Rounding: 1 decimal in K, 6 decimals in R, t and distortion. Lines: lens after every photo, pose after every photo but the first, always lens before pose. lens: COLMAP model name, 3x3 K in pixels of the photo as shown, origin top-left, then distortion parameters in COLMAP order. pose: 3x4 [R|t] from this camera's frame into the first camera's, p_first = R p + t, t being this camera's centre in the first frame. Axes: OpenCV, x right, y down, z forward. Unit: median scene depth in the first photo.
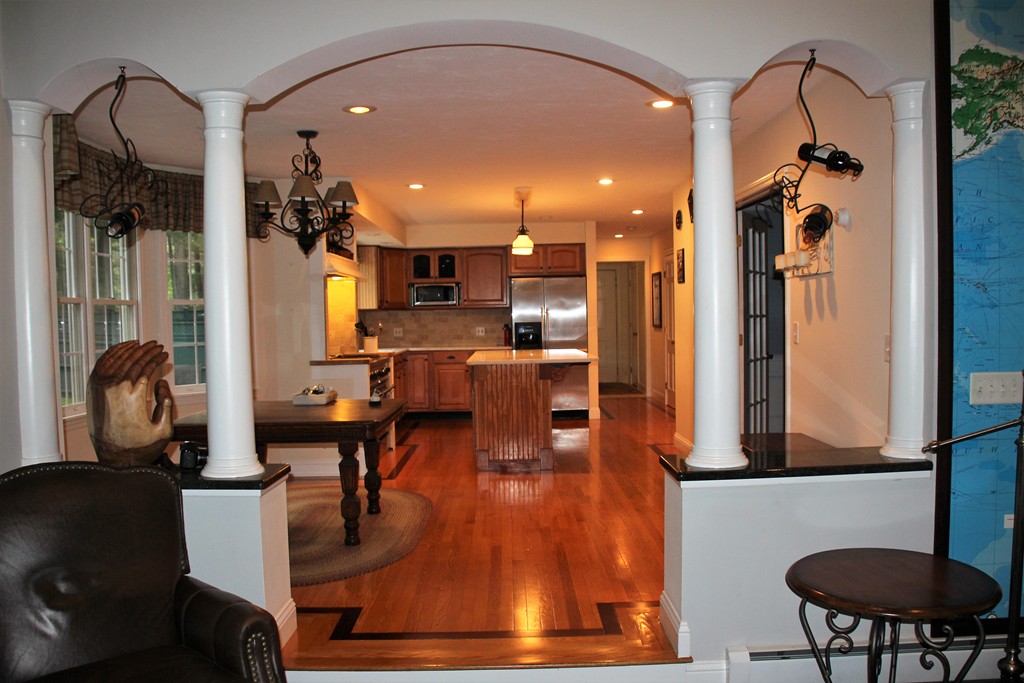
lens RADIAL K [[1012.4, 0, 511.6], [0, 1012.4, 364.6], [0, 0, 1]] dist [-0.059416, -0.001748]
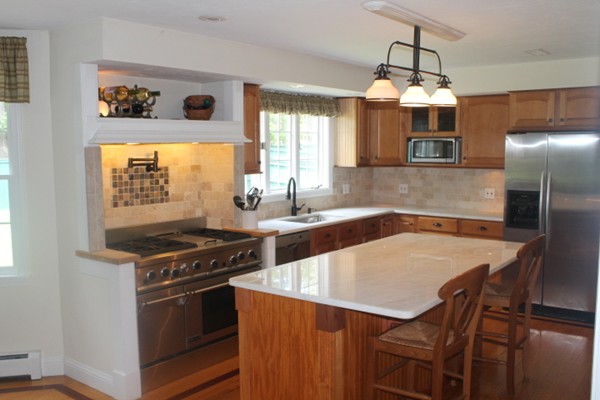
lens RADIAL K [[593.2, 0, 299.8], [0, 593.2, 213.5], [0, 0, 1]] dist [-0.059416, -0.001748]
pose [[0.780390, 0.088827, -0.618952, 0.158770], [-0.038206, 0.994783, 0.094592, -0.058734], [0.624125, -0.050171, 0.779712, 0.521996]]
